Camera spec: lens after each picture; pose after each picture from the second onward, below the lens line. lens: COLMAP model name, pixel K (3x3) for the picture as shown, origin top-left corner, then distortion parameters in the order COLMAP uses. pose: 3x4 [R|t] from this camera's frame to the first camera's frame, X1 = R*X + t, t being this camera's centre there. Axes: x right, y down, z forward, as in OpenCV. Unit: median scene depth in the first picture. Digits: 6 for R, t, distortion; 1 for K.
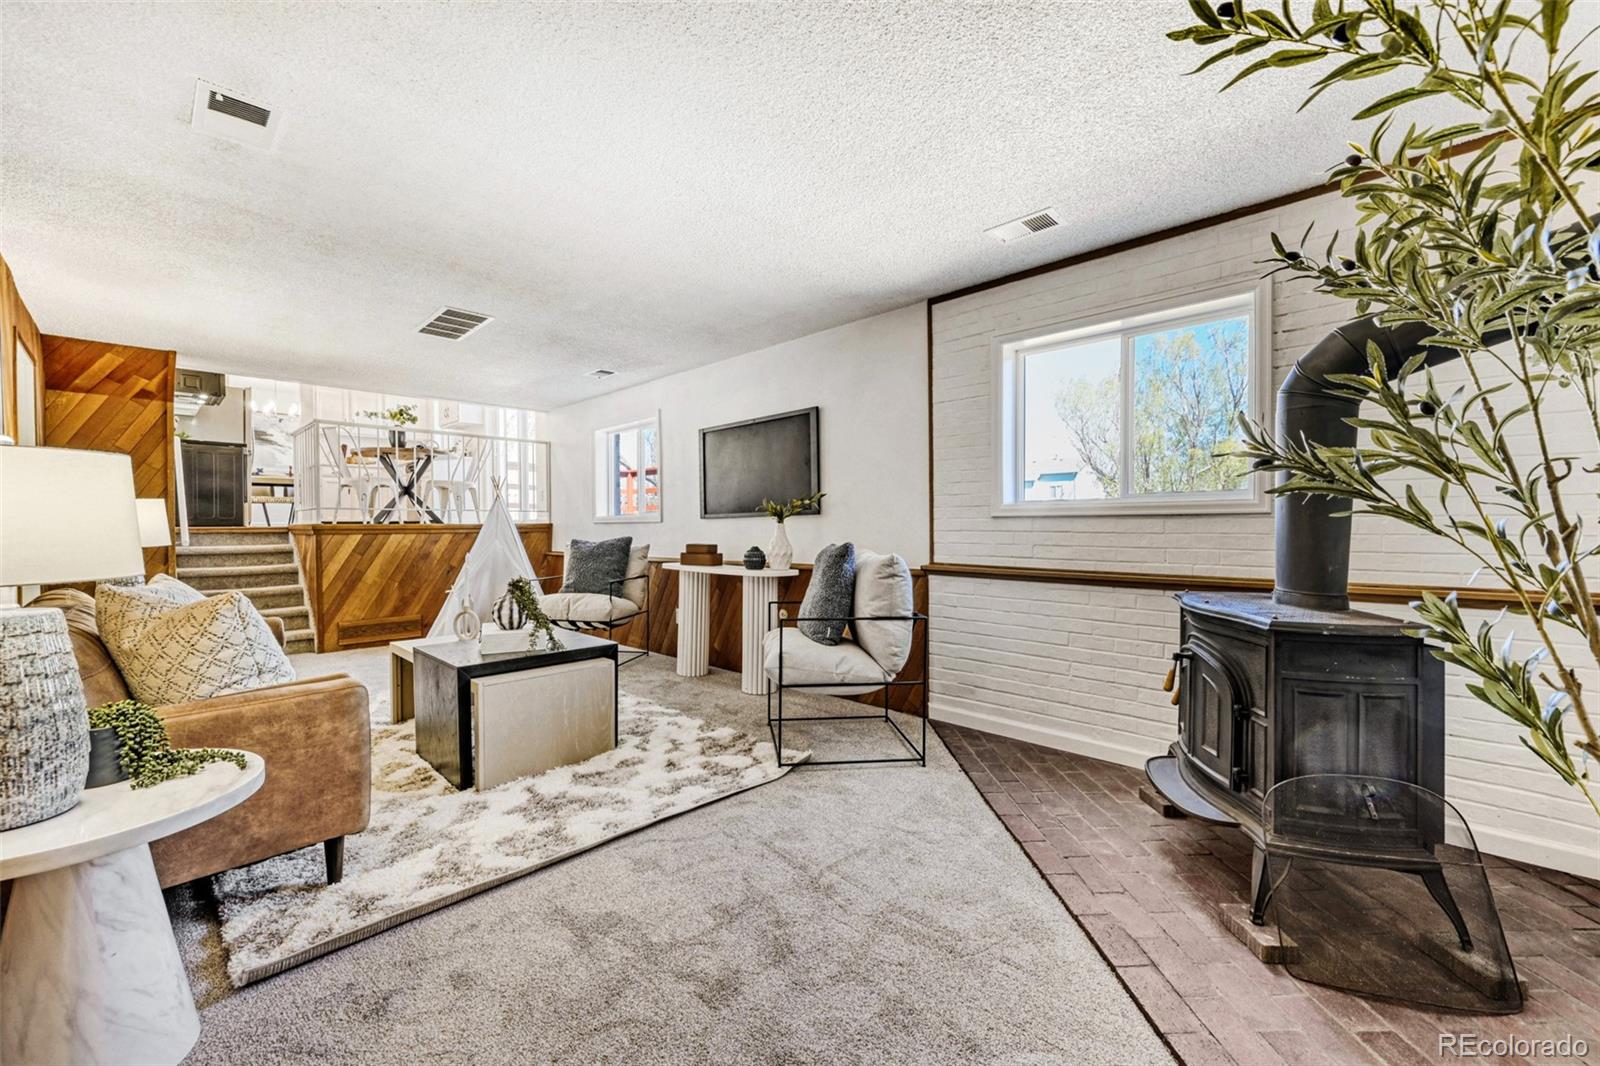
lens RADIAL K [[636.4, 0, 805.1], [0, 636.4, 538.8], [0, 0, 1]] dist [-0.001298, -0.000223]
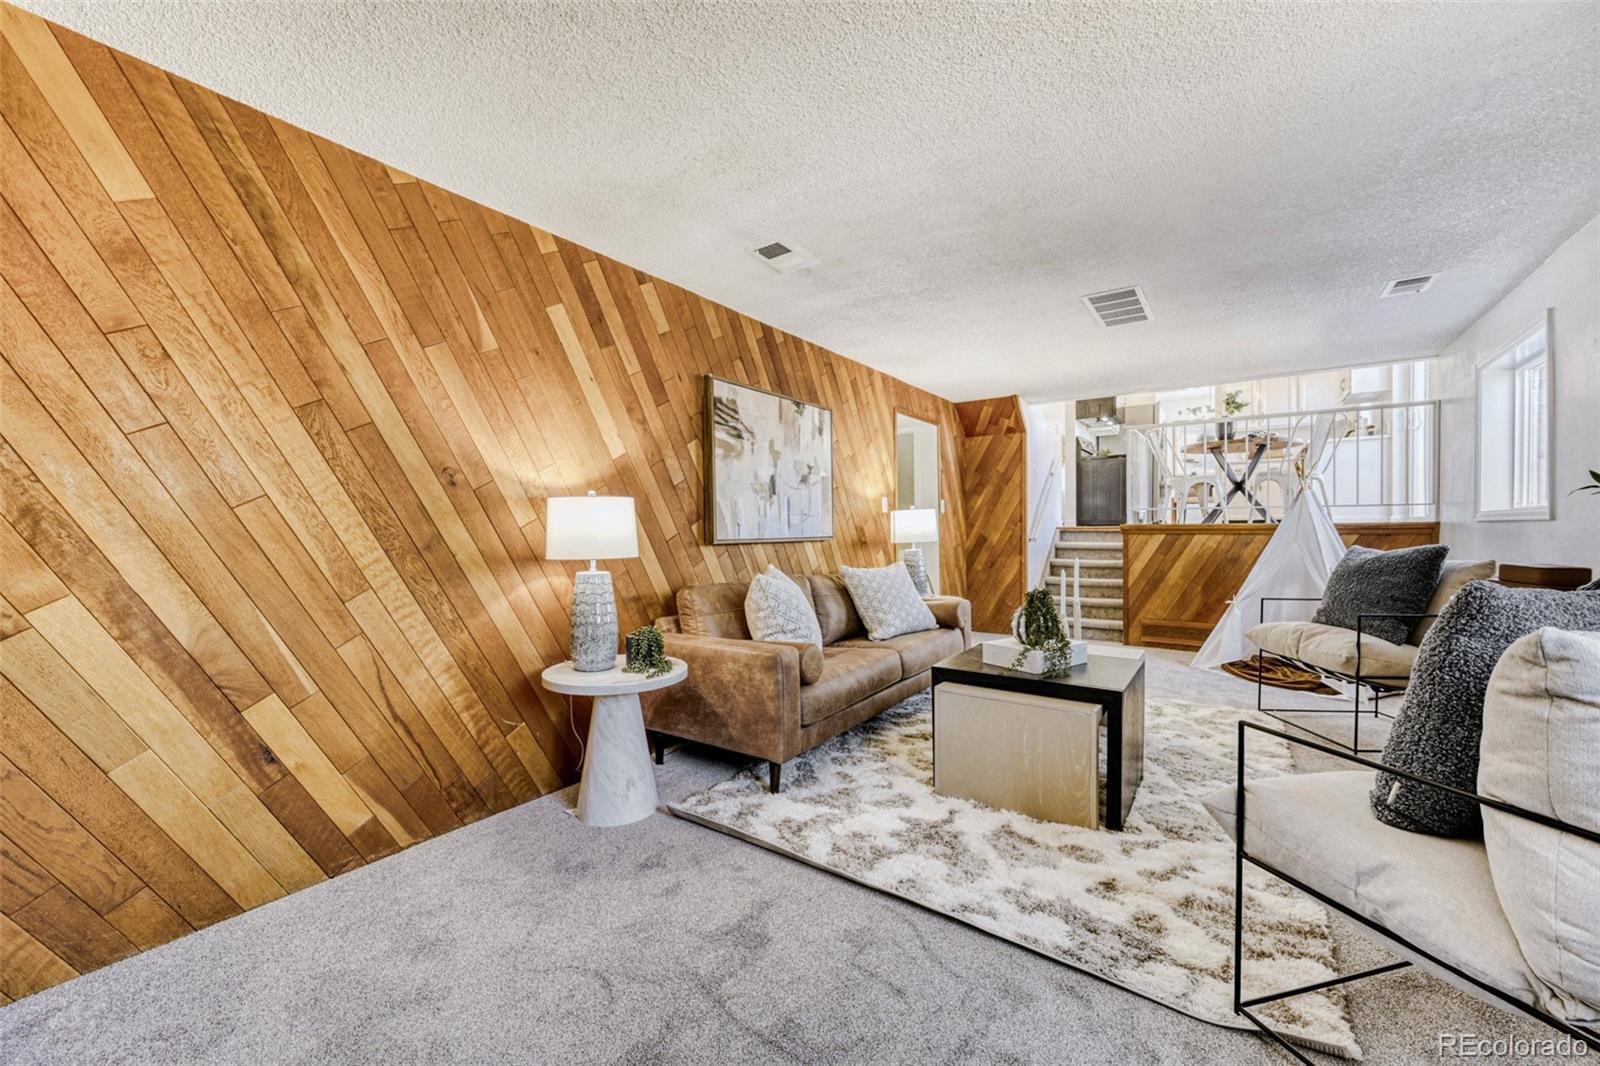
lens RADIAL K [[636.4, 0, 801.6], [0, 636.4, 539.6], [0, 0, 1]] dist [-0.001298, -0.000223]
pose [[0.134173, 0.023637, -0.990676, 0.397683], [-0.015712, 0.999641, 0.021722, -0.021977], [0.990833, 0.012651, 0.134496, 0.568325]]
